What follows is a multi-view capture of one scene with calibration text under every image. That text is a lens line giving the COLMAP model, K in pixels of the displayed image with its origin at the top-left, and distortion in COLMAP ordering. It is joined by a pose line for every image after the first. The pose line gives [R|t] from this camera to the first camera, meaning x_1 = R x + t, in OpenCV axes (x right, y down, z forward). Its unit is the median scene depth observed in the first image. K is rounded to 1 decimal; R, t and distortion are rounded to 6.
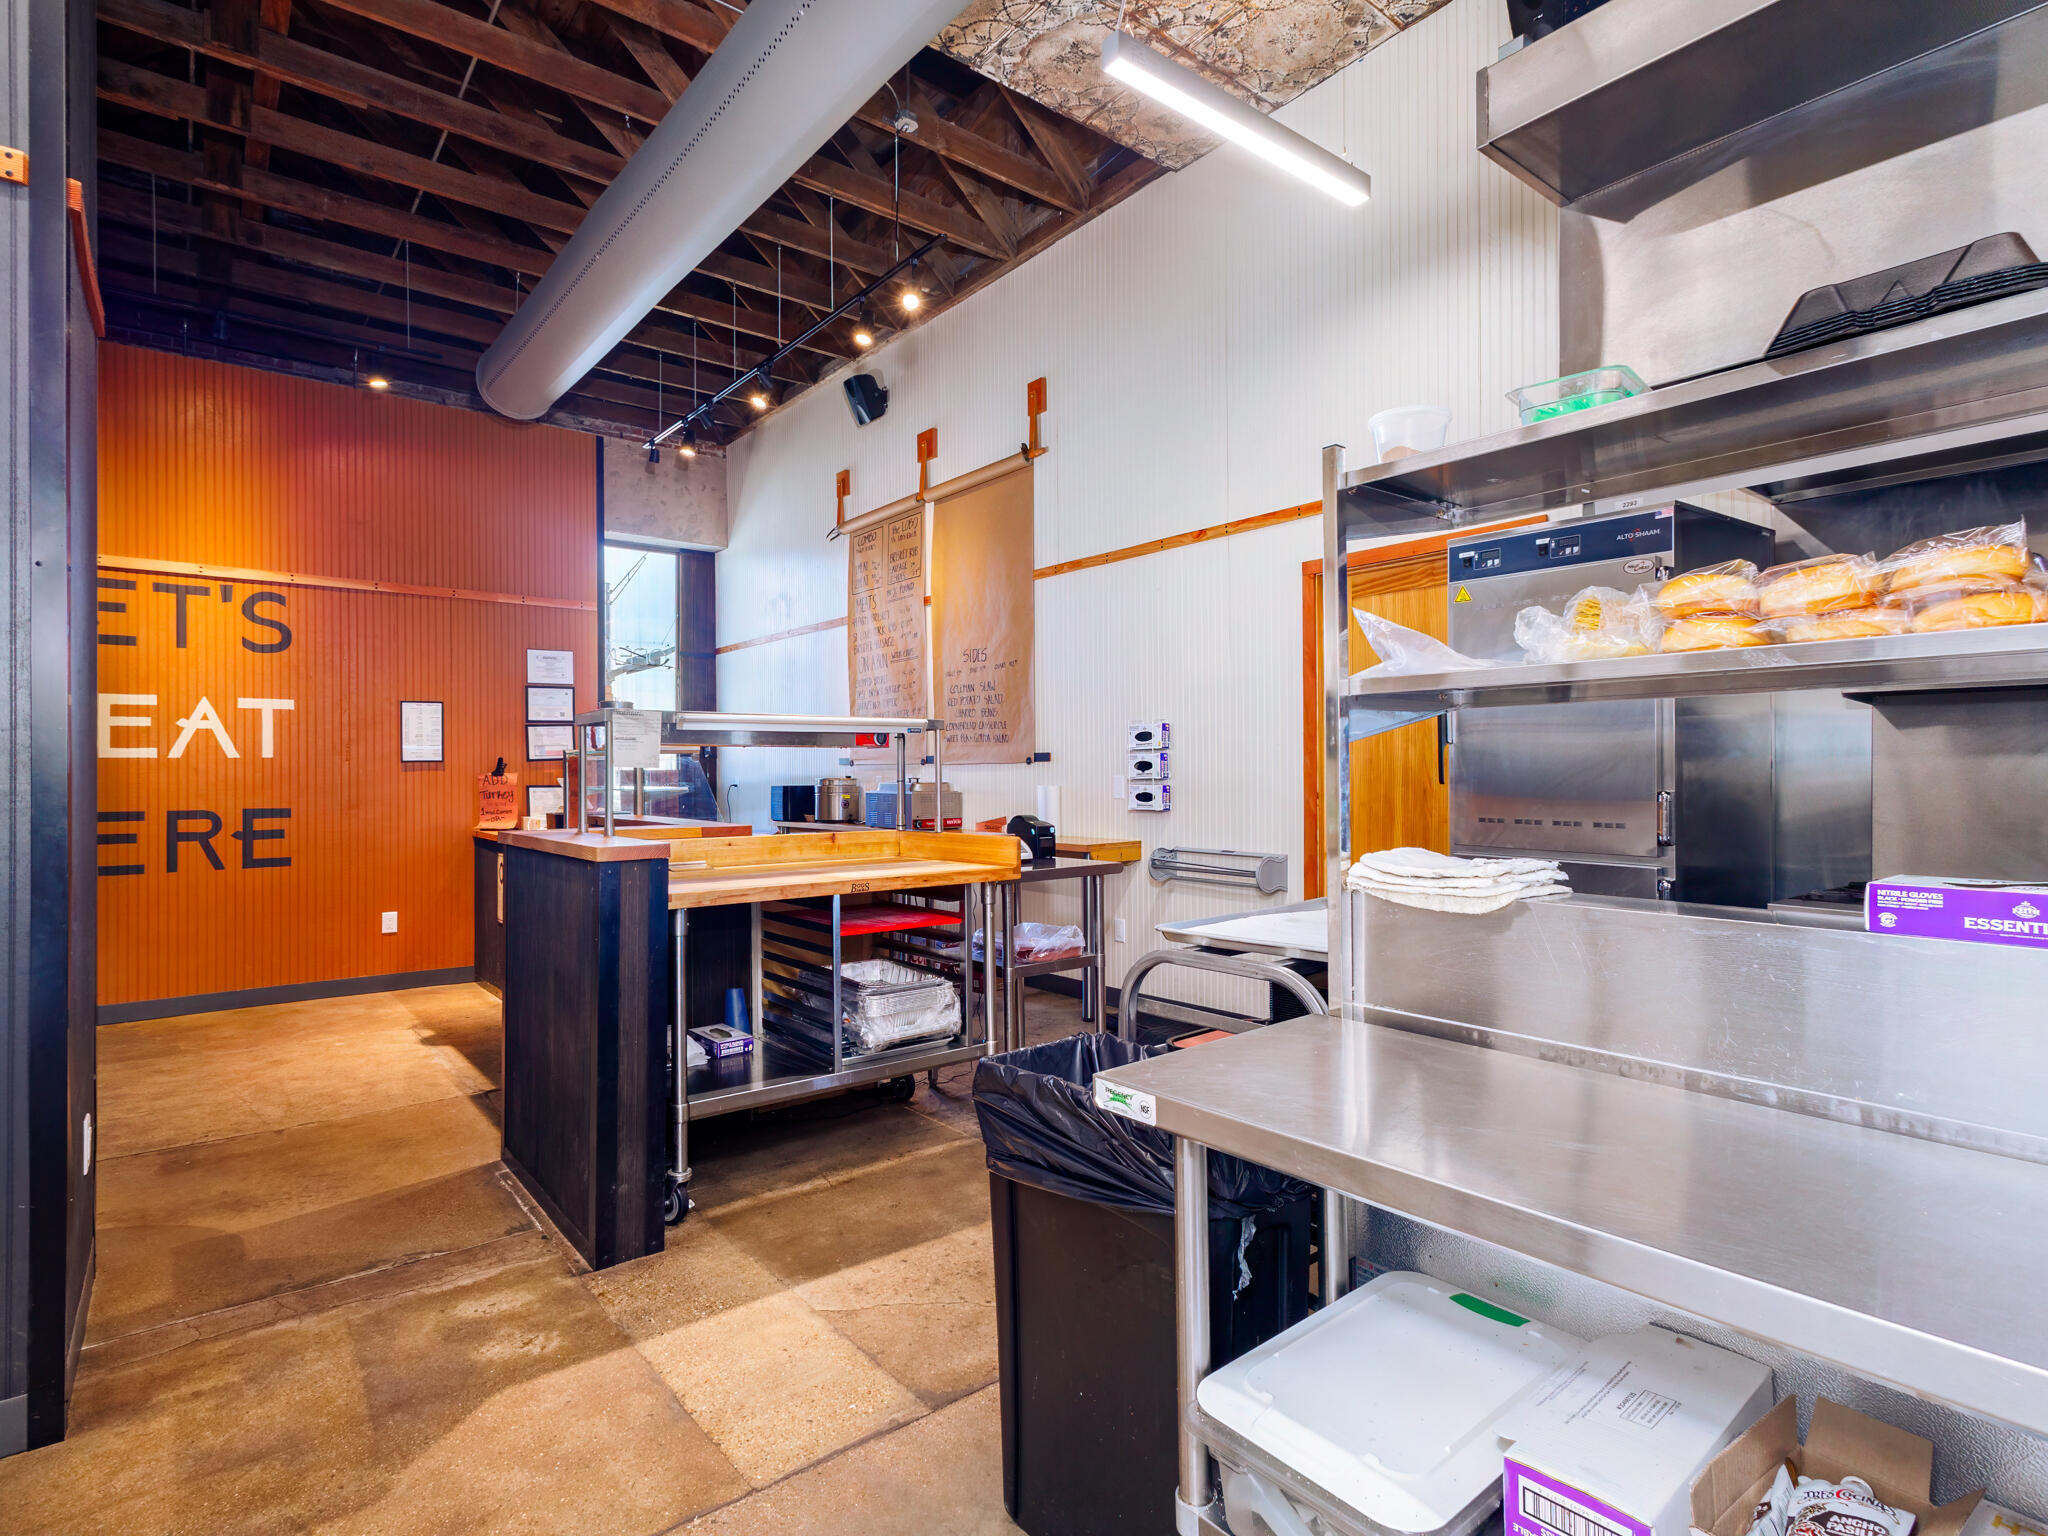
lens RADIAL K [[1070.5, 0, 1018.5], [0, 1070.5, 760.2], [0, 0, 1]] dist [0.010838, -0.002505]
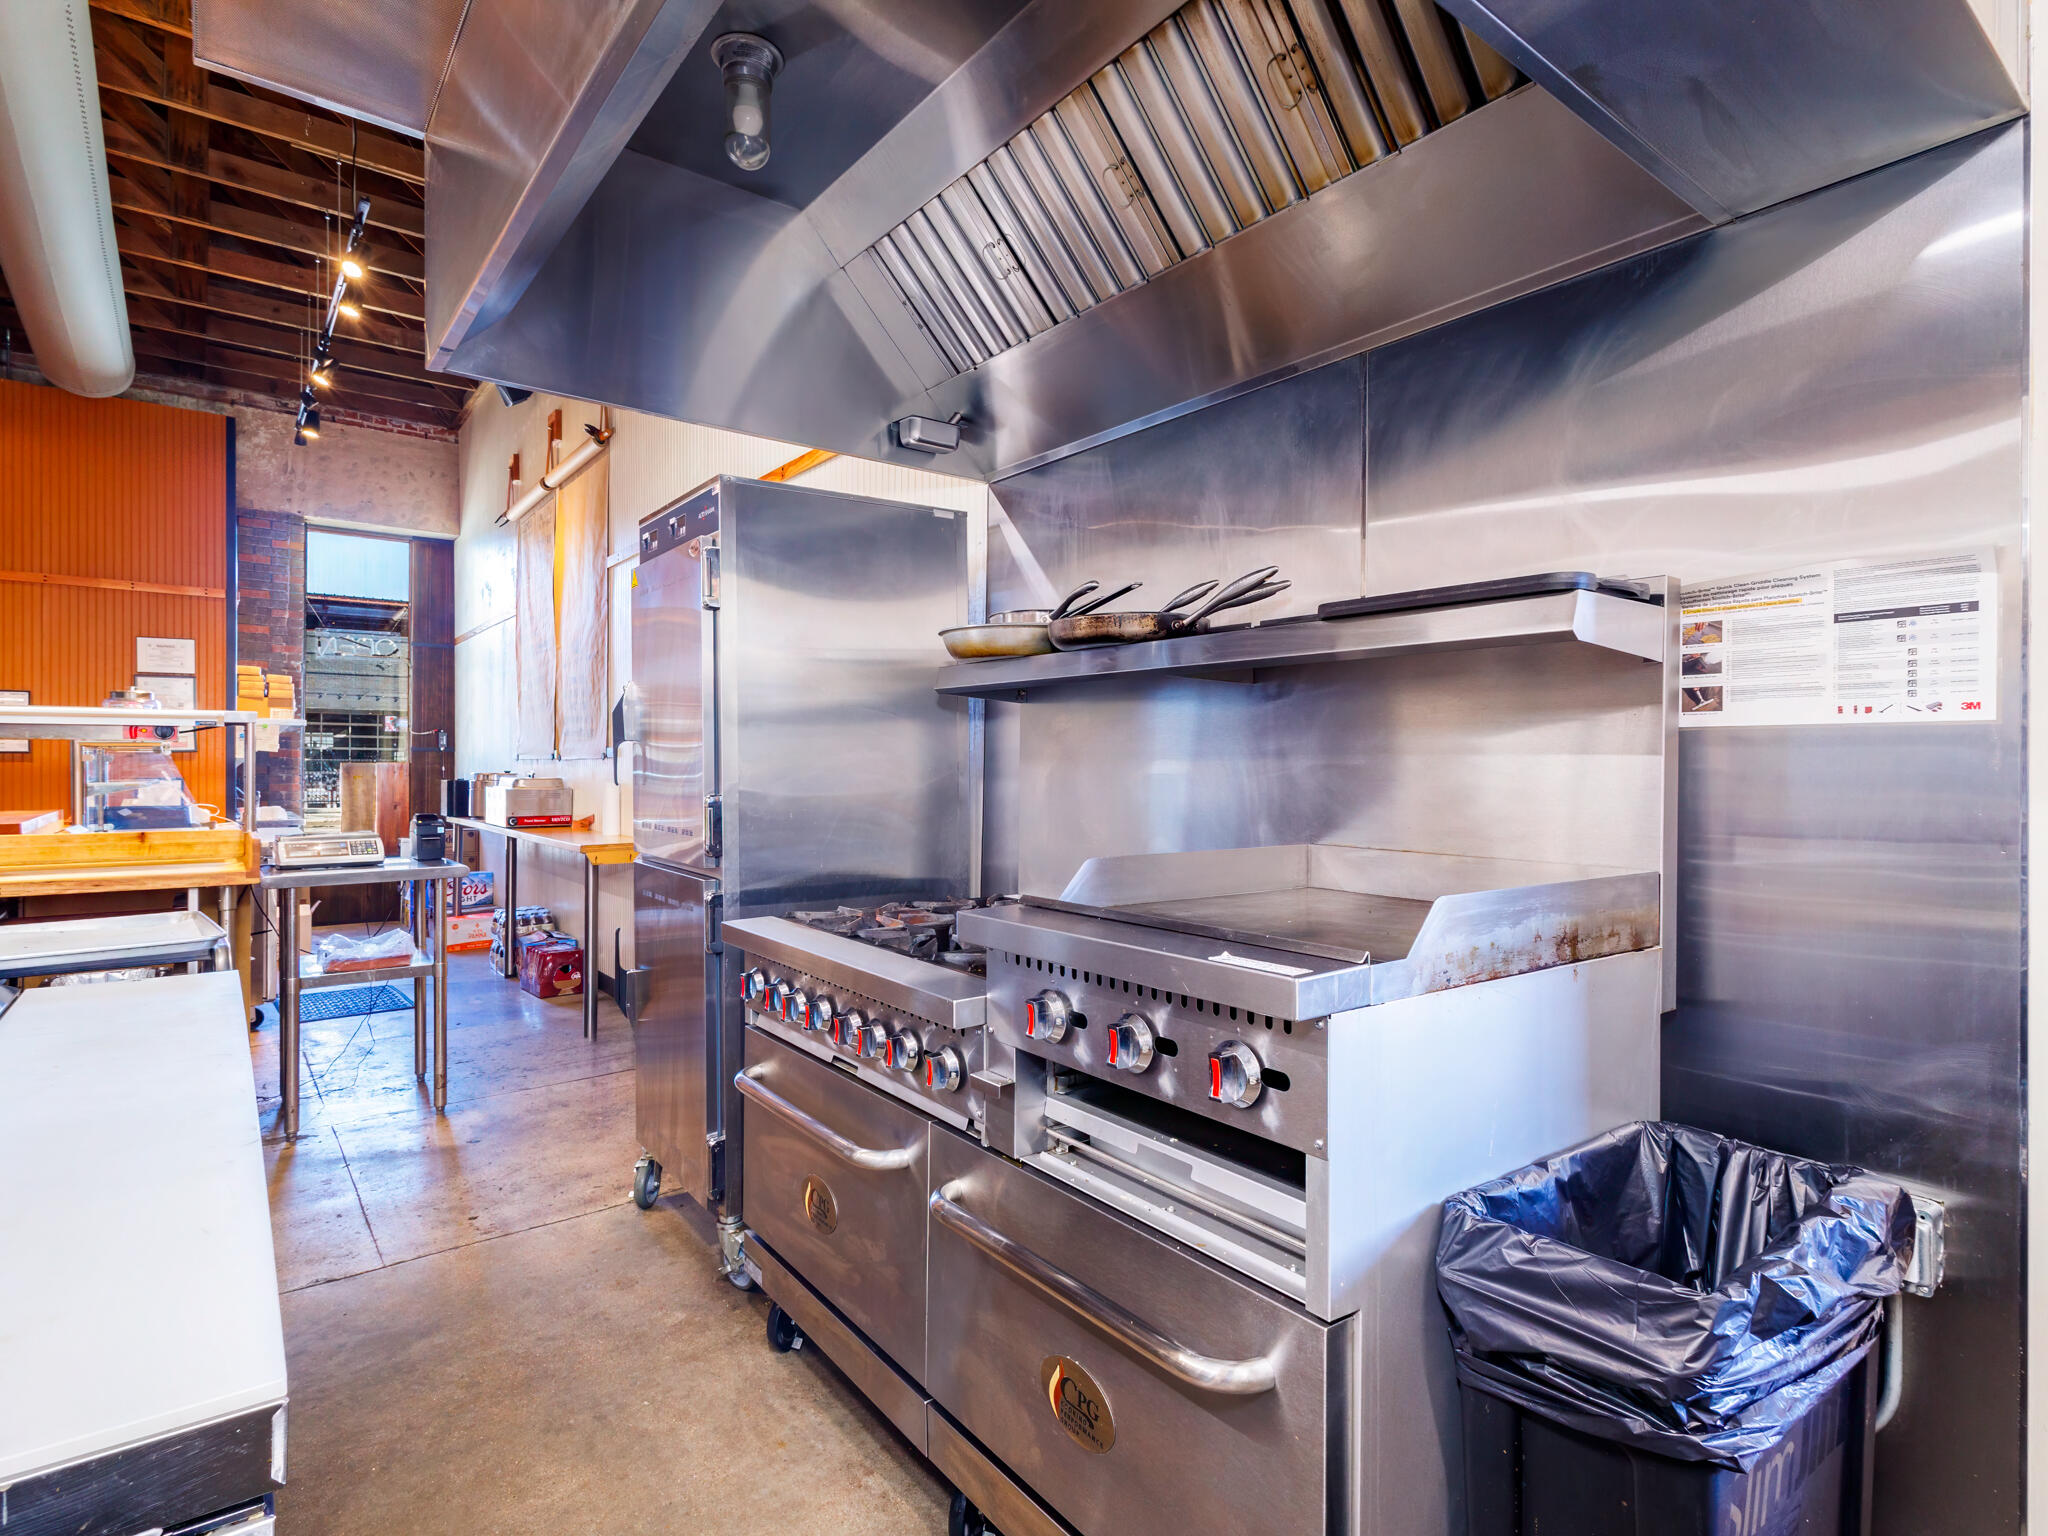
lens RADIAL K [[1070.5, 0, 1031.2], [0, 1070.5, 776.8], [0, 0, 1]] dist [0.010838, -0.002505]
pose [[0.999945, 0.006322, -0.008358, 0.273128], [-0.006162, 0.999800, 0.019020, -0.000433], [0.008476, -0.018968, 0.999784, 0.022847]]
